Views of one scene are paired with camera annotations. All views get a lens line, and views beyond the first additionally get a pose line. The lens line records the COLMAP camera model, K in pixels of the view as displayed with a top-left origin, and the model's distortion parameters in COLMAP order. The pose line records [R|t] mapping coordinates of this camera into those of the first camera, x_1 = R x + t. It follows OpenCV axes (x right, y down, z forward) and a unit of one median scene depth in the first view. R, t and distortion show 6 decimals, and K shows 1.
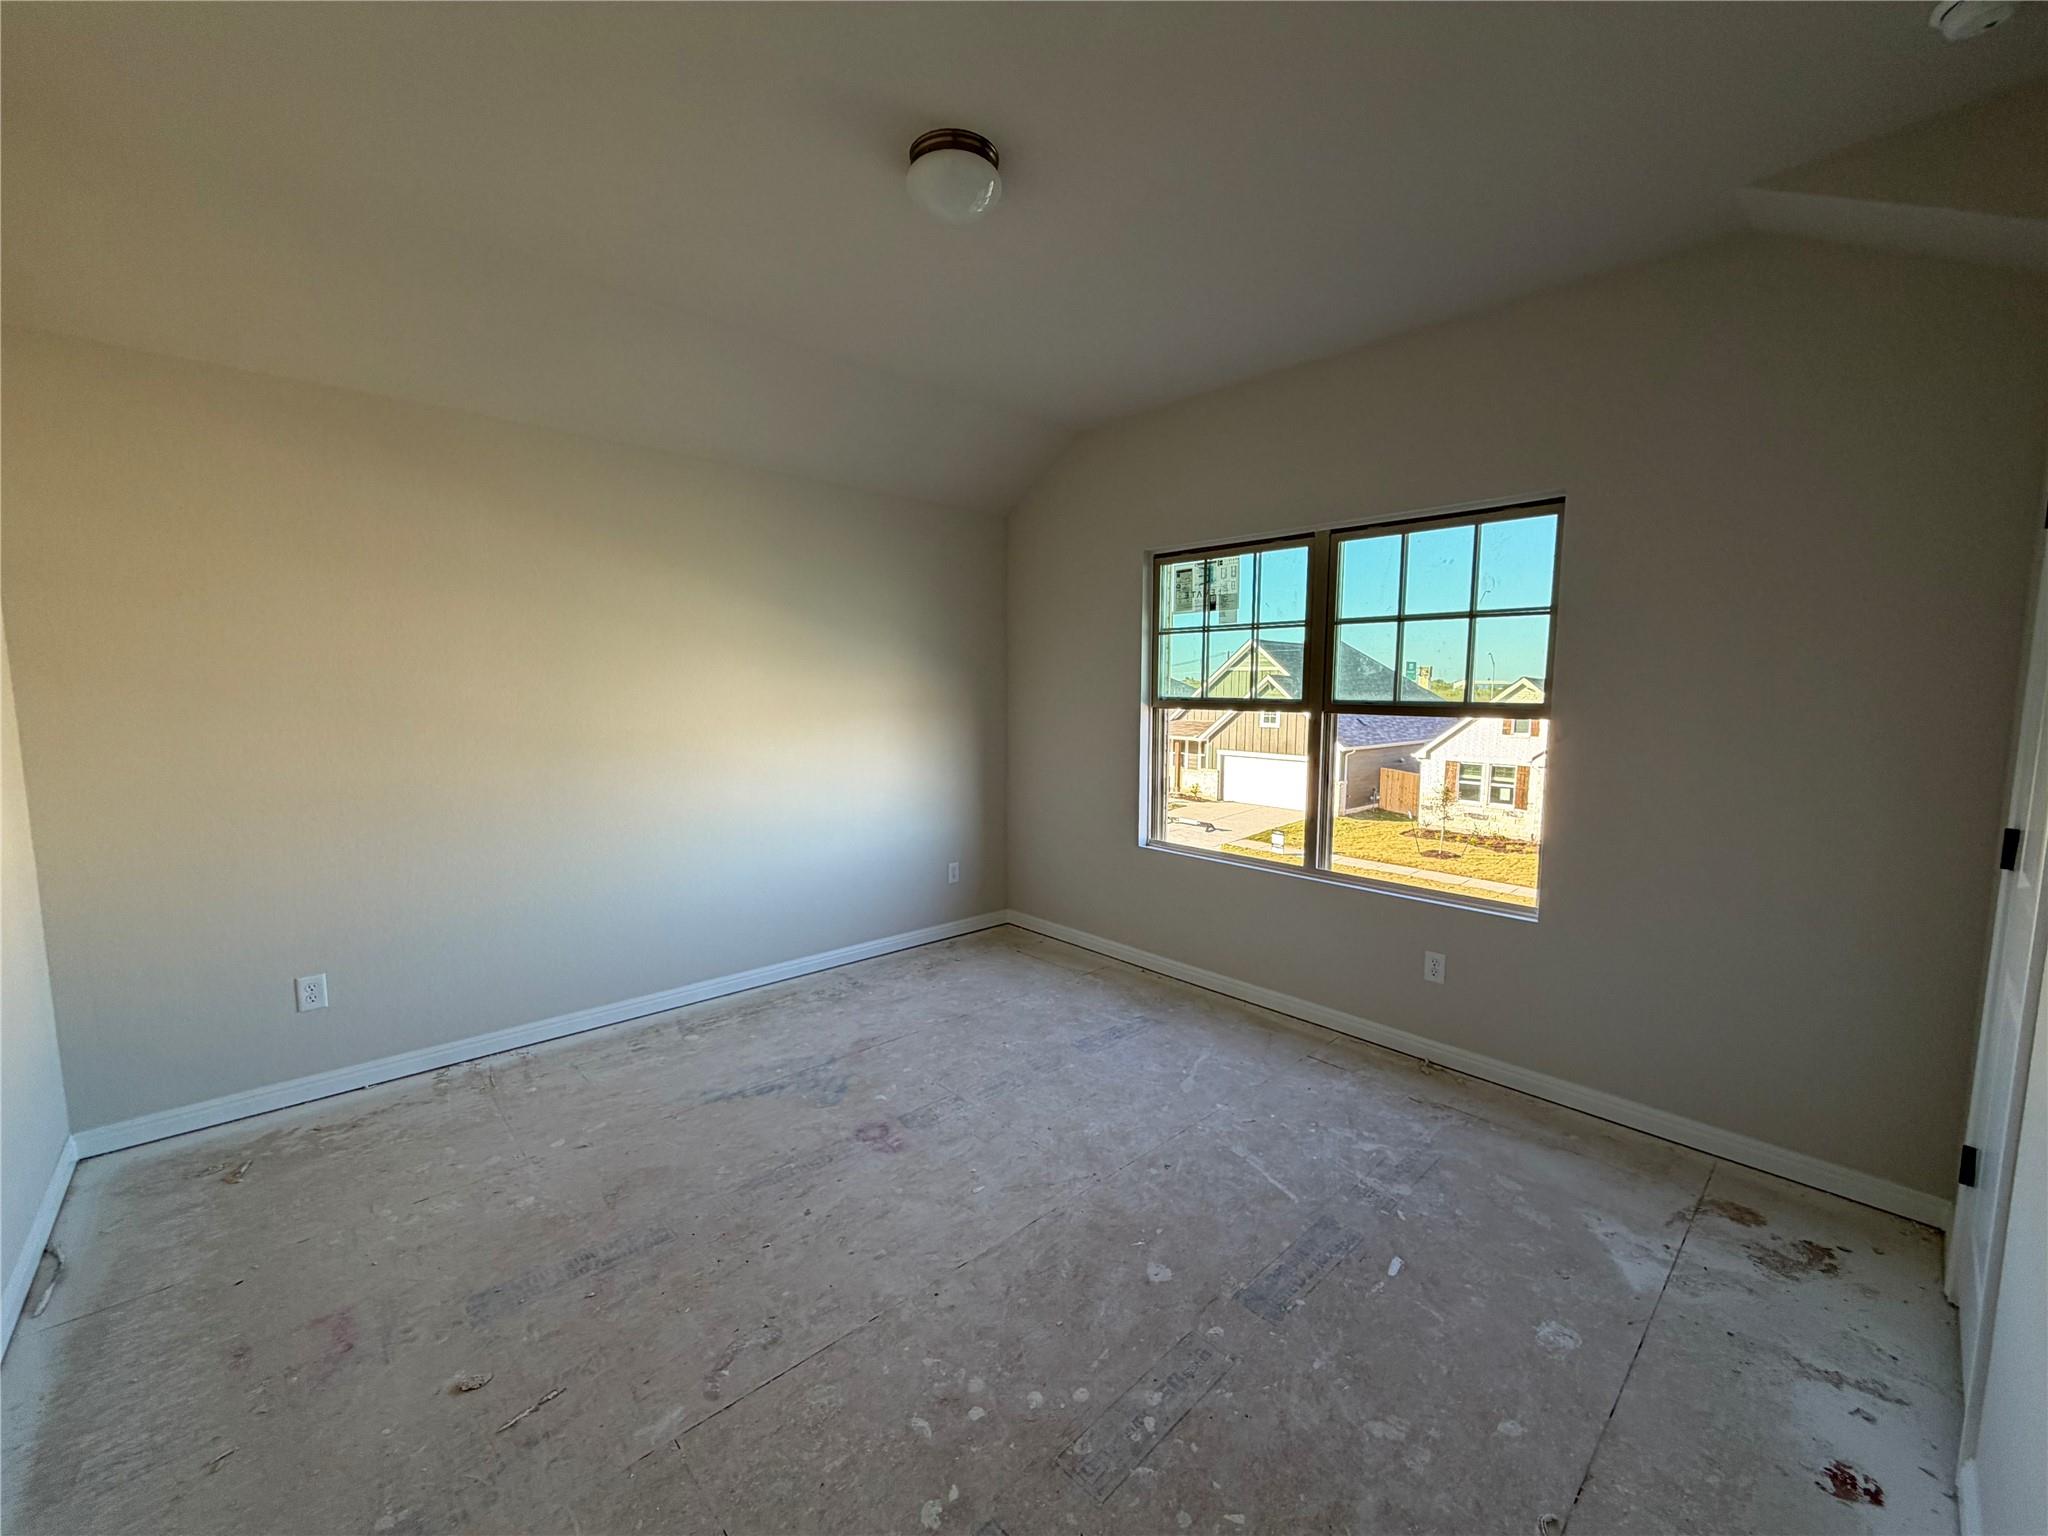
lens RADIAL K [[815.9, 0, 1024.4], [0, 815.9, 783.9], [0, 0, 1]] dist [0.000416, -0.000012]
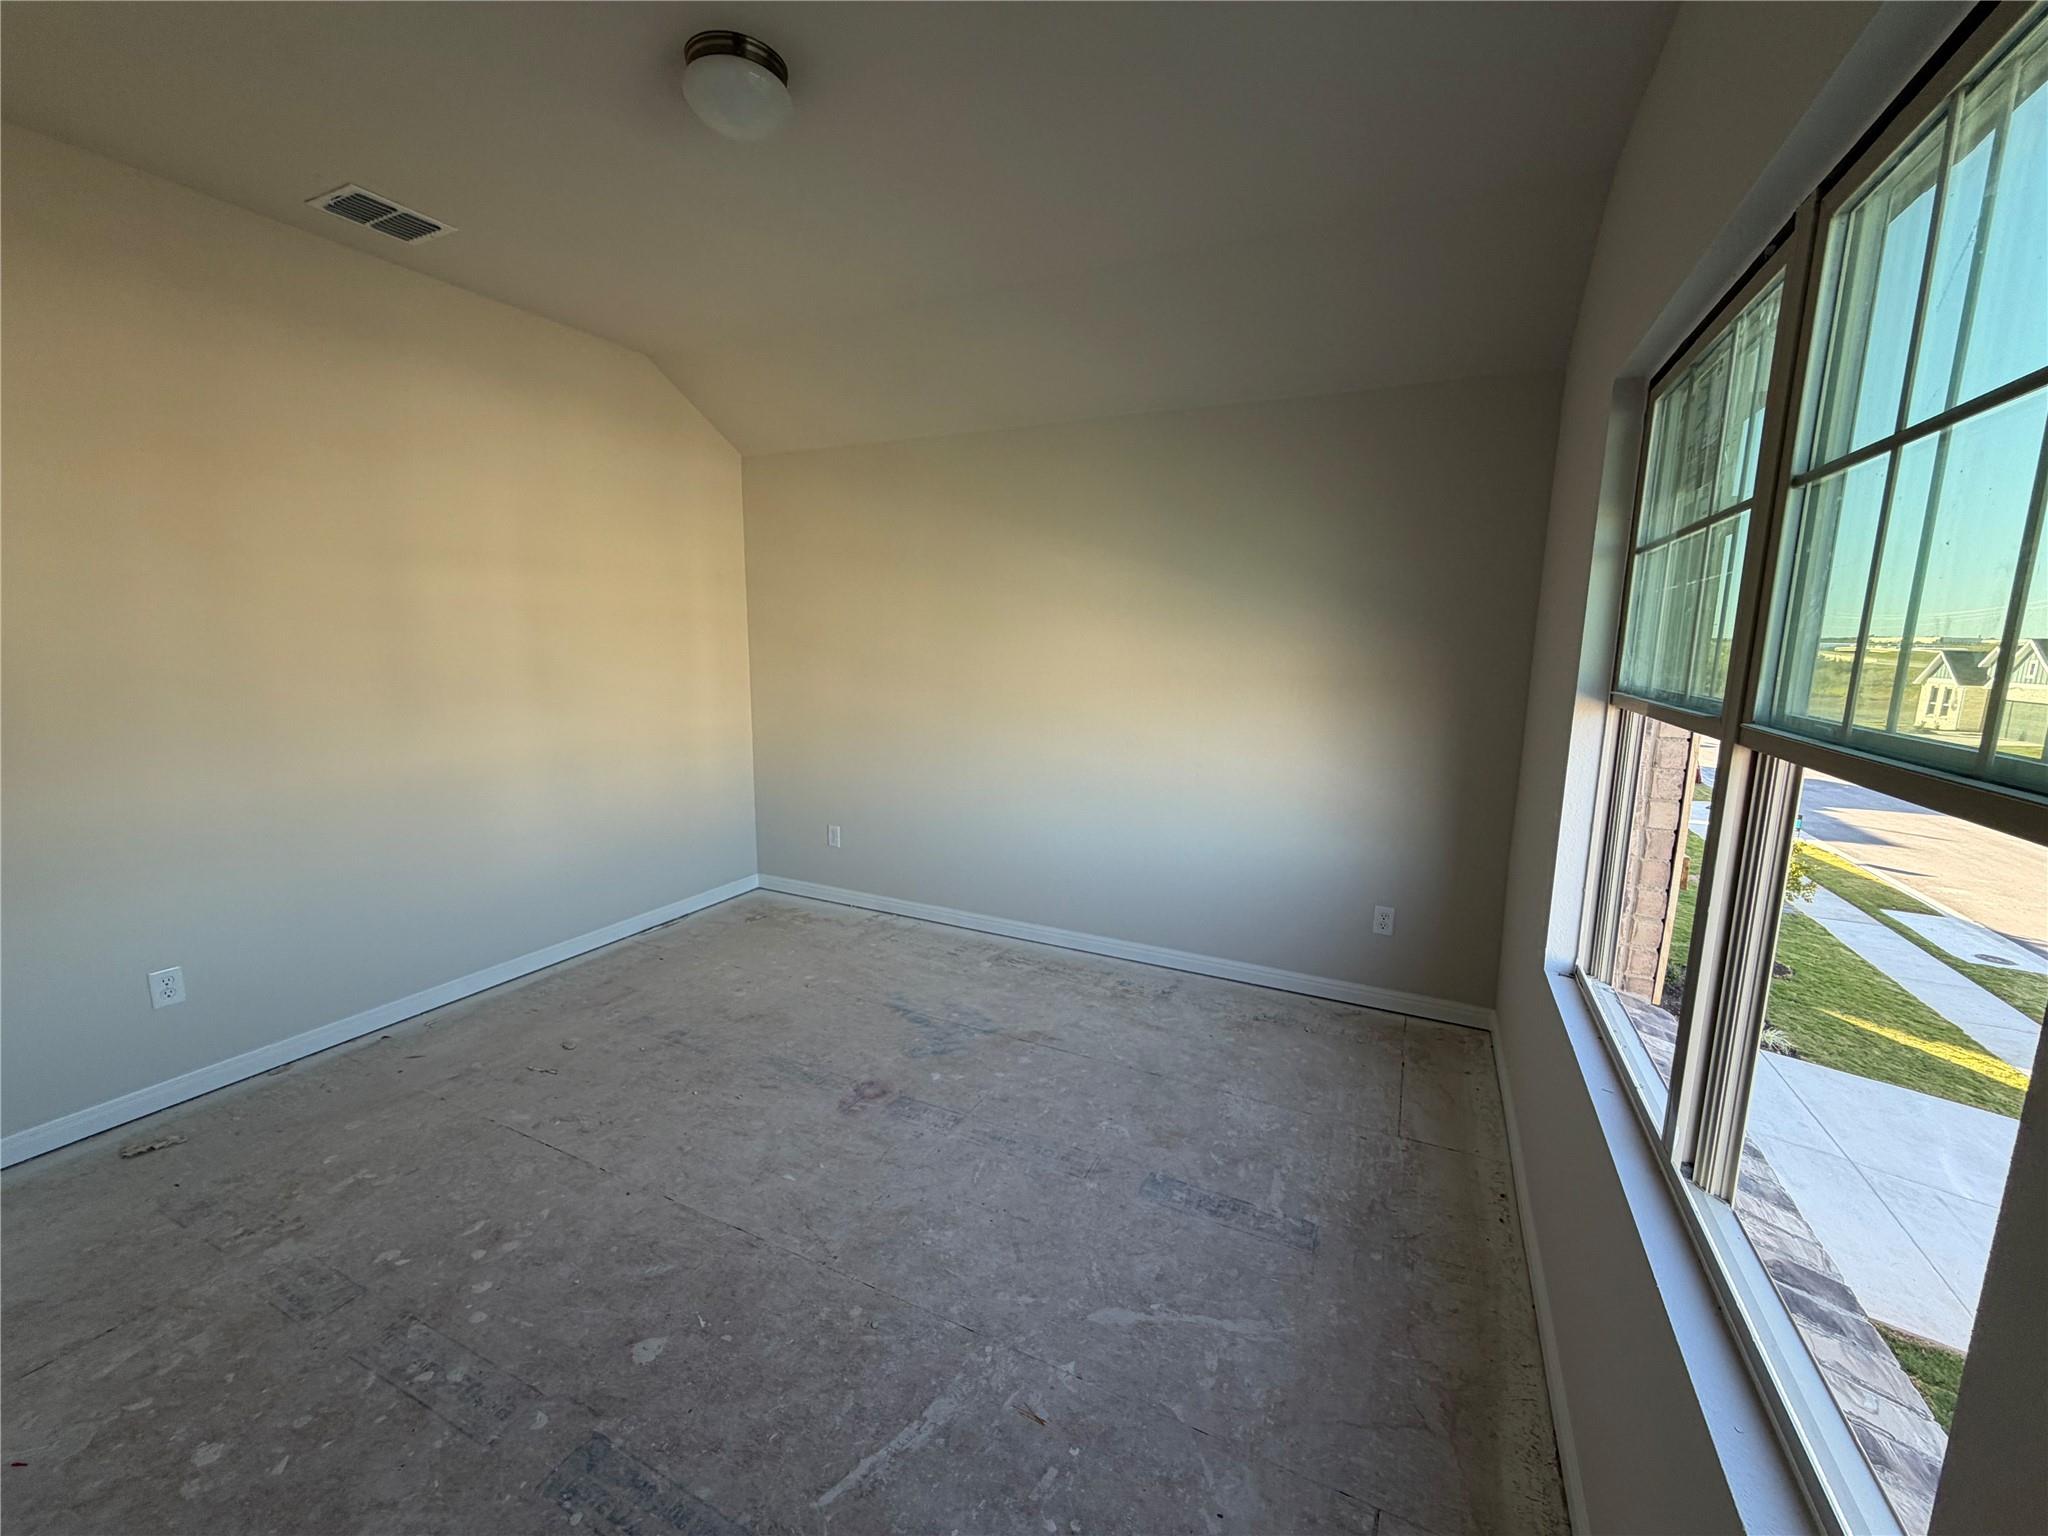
lens RADIAL K [[815.9, 0, 1014.1], [0, 815.9, 777.7], [0, 0, 1]] dist [0.000416, -0.000012]
pose [[0.359765, 0.159115, -0.919376, 0.659999], [-0.127026, 0.984530, 0.120684, -0.088865], [0.924356, 0.073367, 0.374411, 0.665660]]
